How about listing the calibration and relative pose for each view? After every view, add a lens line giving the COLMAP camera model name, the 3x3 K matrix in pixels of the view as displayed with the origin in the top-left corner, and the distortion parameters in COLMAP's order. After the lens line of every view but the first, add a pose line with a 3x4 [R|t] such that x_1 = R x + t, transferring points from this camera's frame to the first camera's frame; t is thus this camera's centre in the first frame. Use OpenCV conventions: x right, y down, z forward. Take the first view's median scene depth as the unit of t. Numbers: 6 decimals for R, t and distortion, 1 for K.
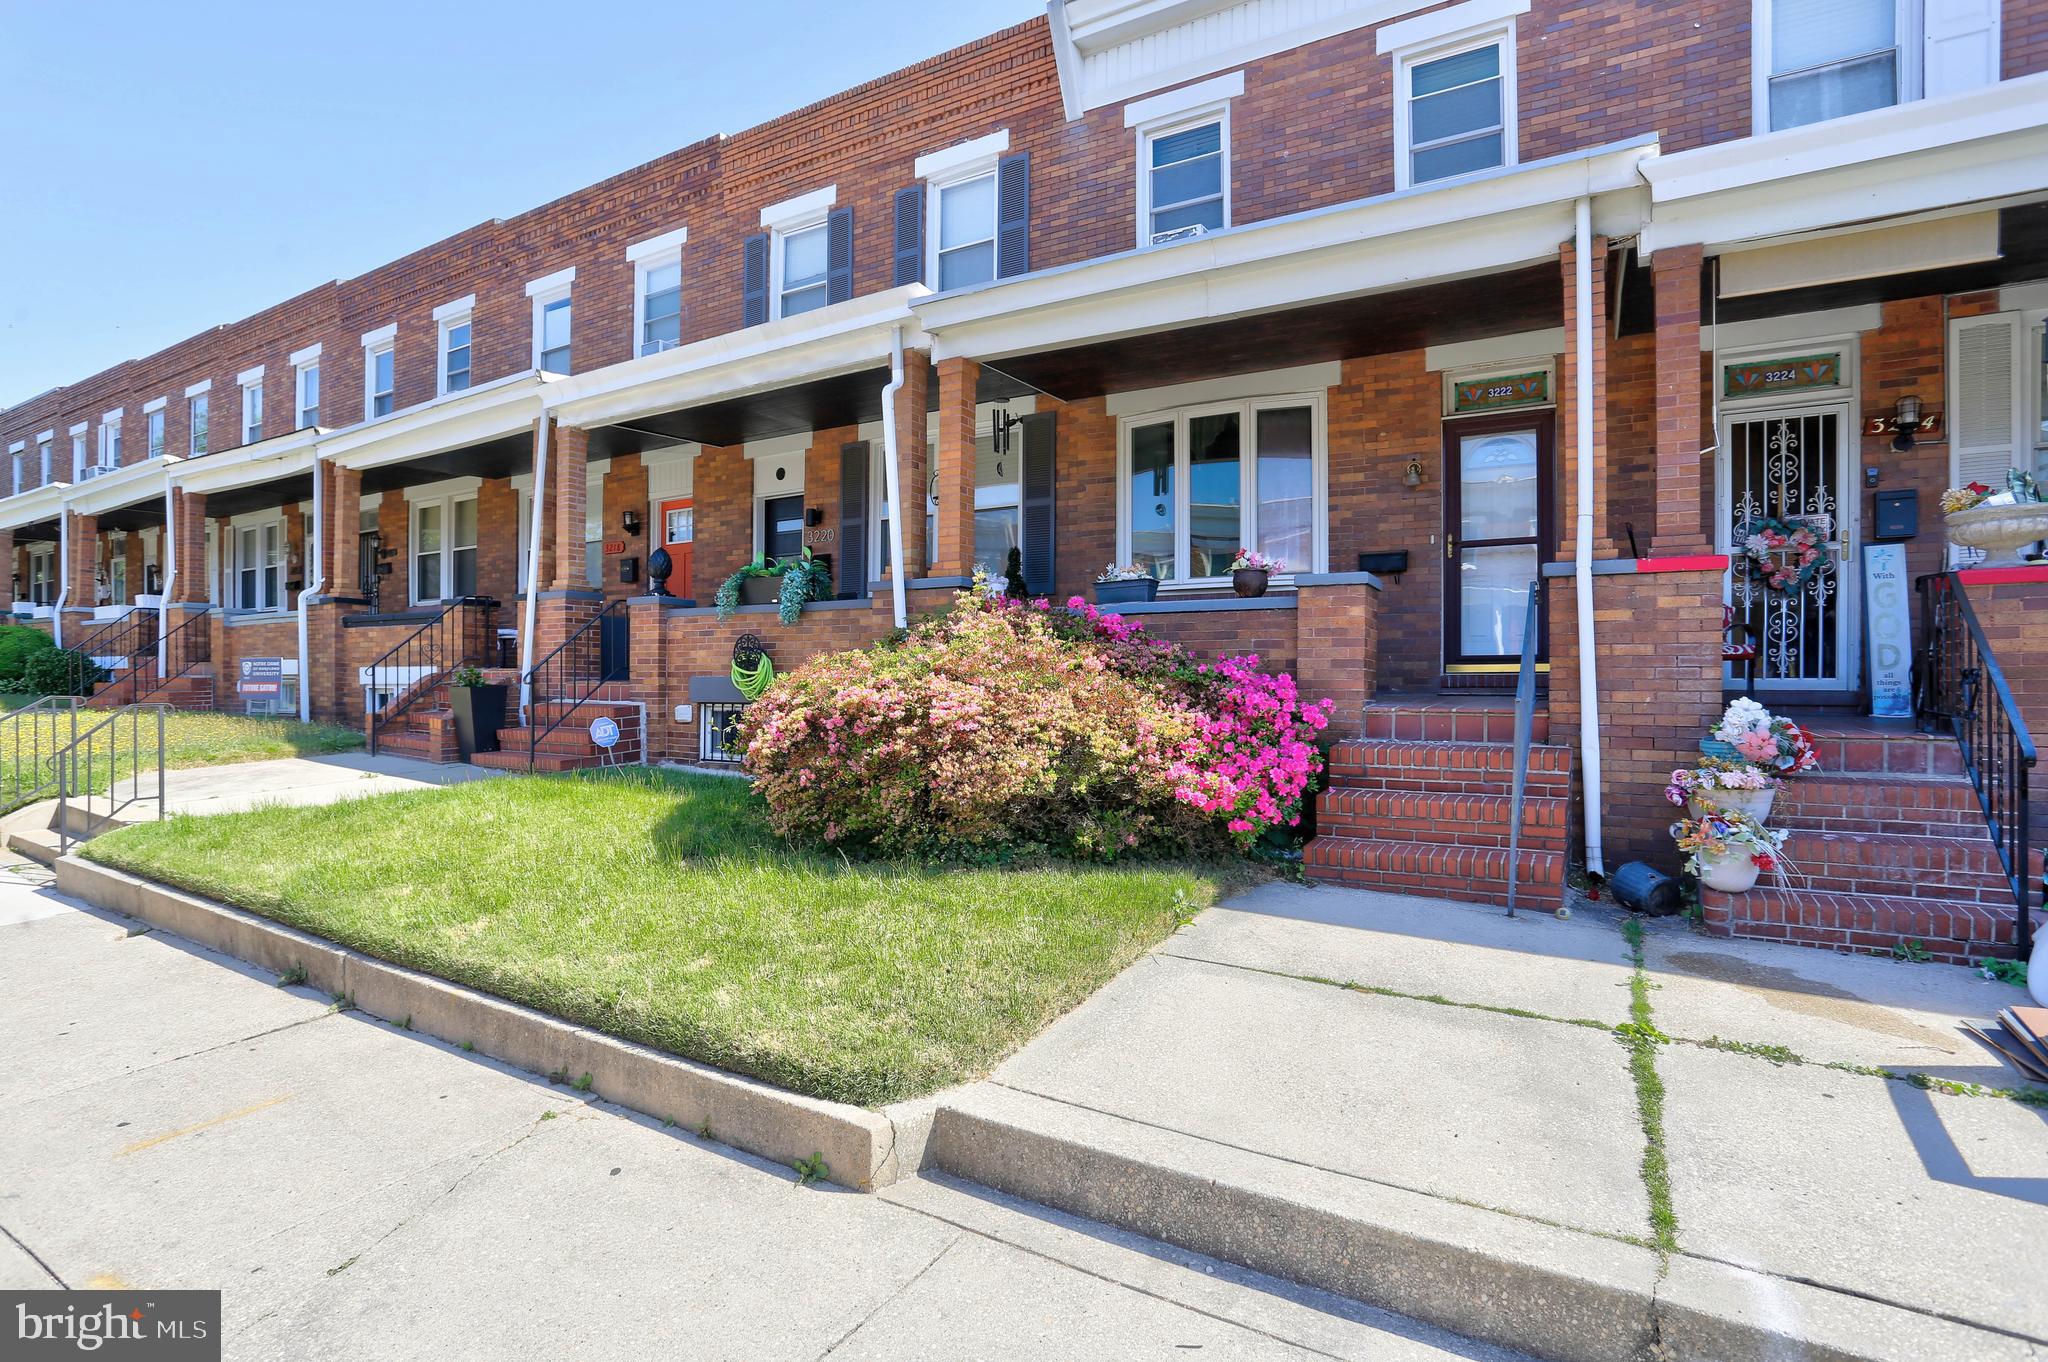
lens RADIAL K [[1017.5, 0, 996.9], [0, 1017.5, 690.6], [0, 0, 1]] dist [-0.061562, 0.022639]
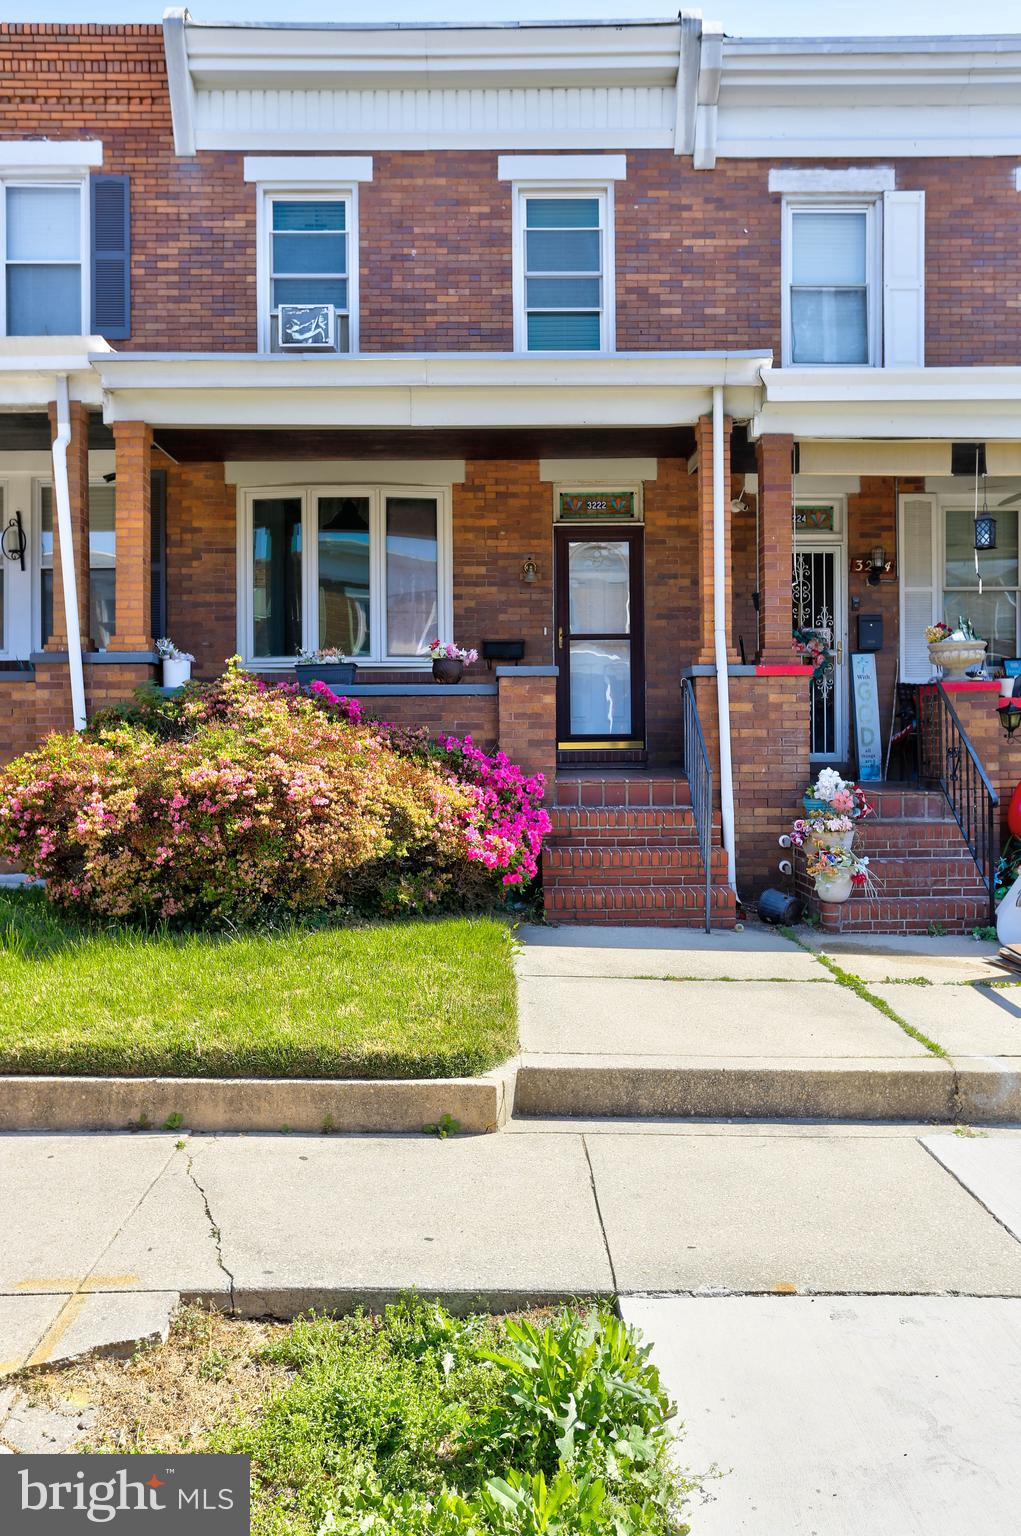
lens RADIAL K [[1238.3, 0, 500.8], [0, 1238.3, 762.3], [0, 0, 1]] dist [-0.015661, 0.038792]
pose [[0.852189, -0.009441, 0.523149, -0.345630], [0.012523, 0.999919, -0.002354, -0.001462], [-0.523085, 0.008557, 0.852238, -0.158269]]
